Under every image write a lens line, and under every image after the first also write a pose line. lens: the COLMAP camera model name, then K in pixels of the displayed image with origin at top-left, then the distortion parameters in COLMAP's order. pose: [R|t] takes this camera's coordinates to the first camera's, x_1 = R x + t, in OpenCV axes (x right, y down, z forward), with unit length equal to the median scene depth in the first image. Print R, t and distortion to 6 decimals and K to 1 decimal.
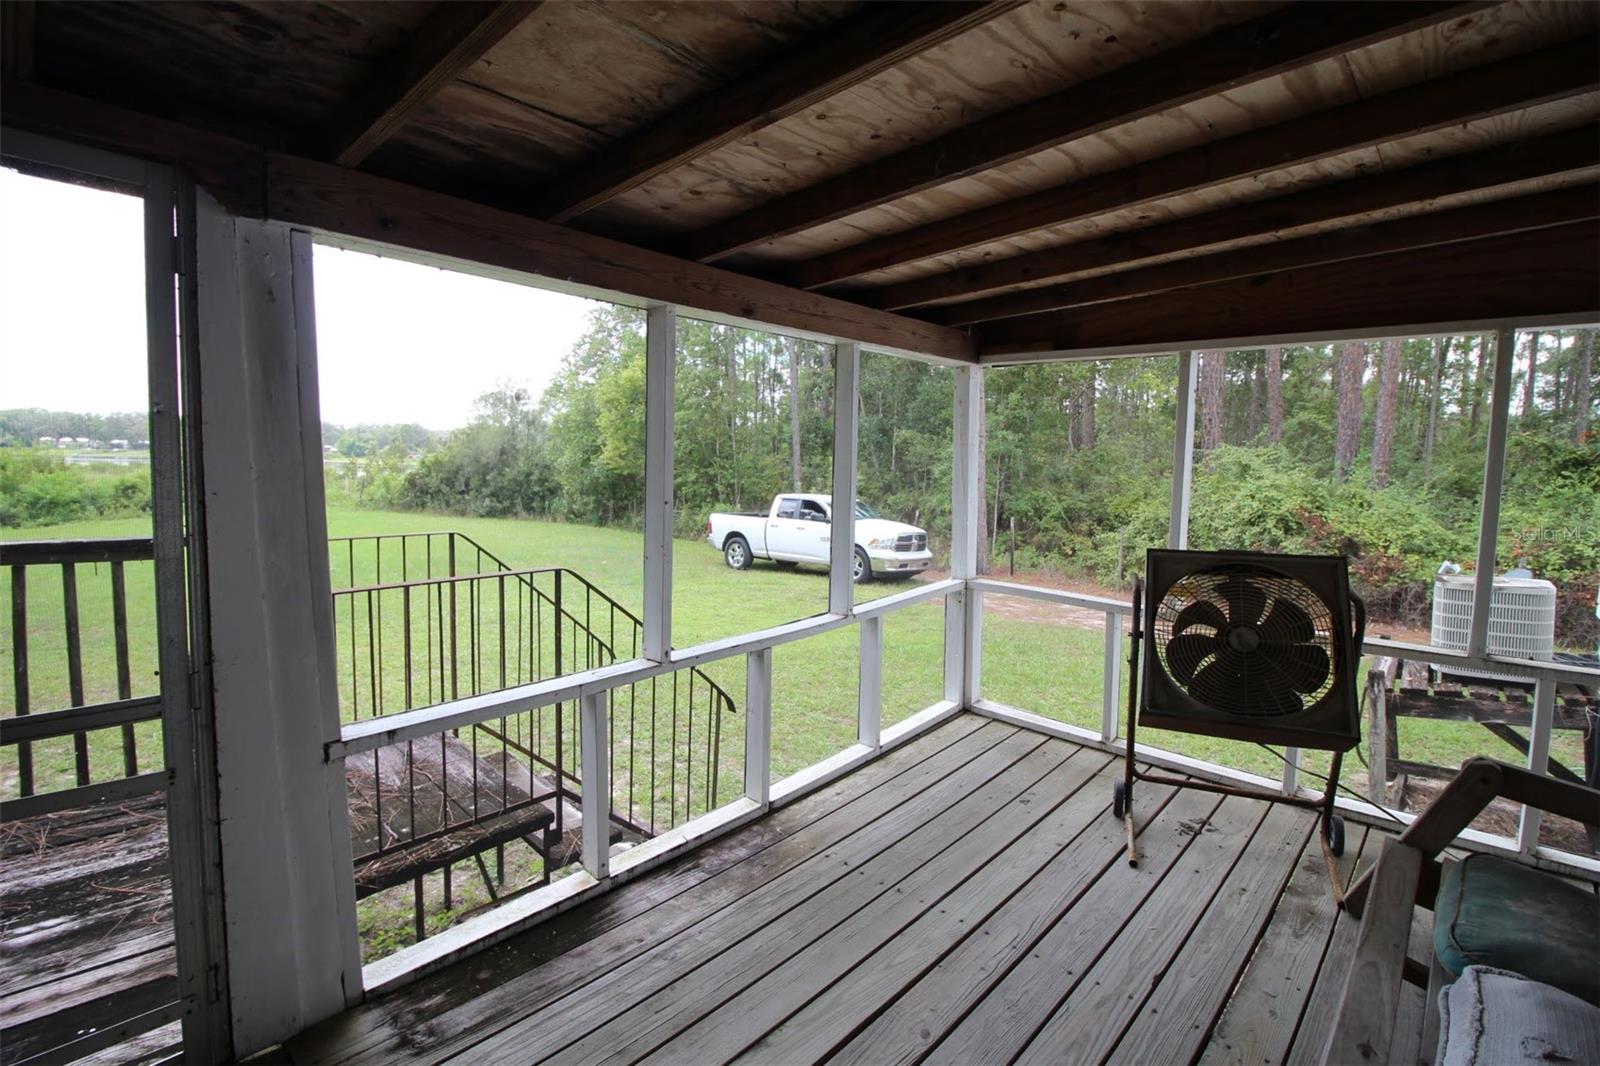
lens RADIAL K [[772.4, 0, 839.5], [0, 772.4, 531.7], [0, 0, 1]] dist [-0.000141, -0.015093]
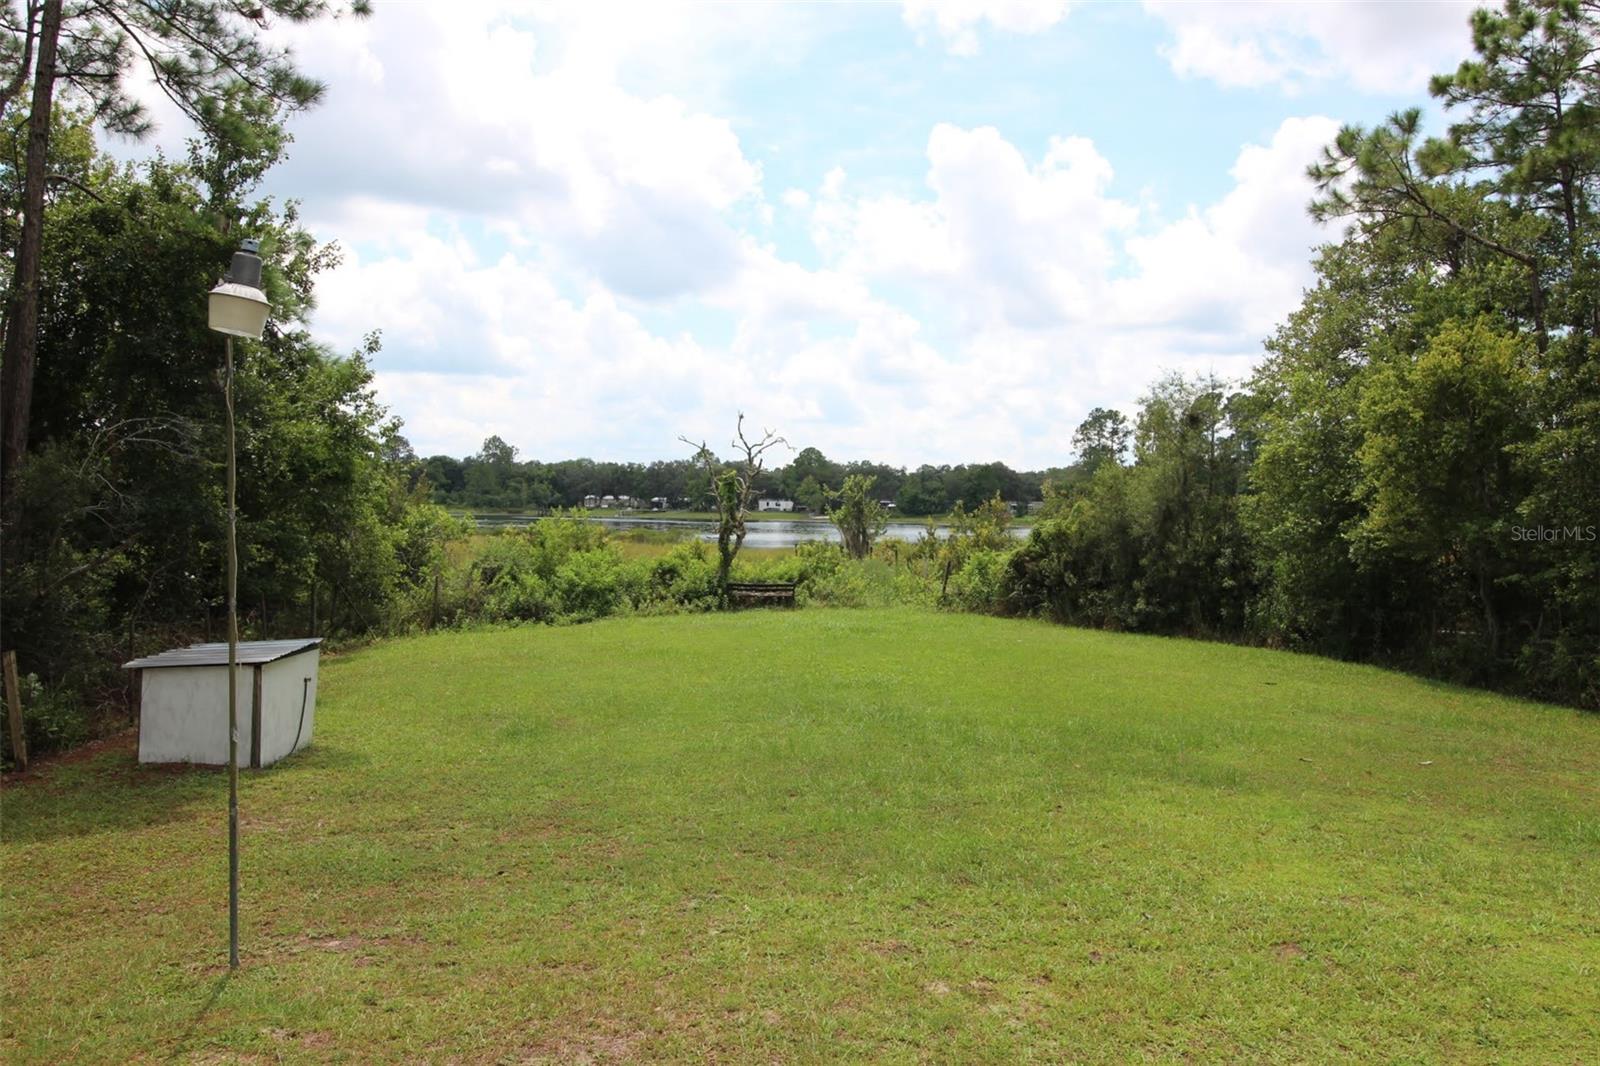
lens RADIAL K [[1286.8, 0, 800.0], [0, 1286.8, 533.0], [0, 0, 1]] dist [-0.004852, -0.001764]
pose [[0.799384, -0.005825, -0.600793, -0.086894], [-0.039563, 0.997272, -0.062310, -0.021898], [0.599517, 0.073579, 0.796973, 0.089913]]
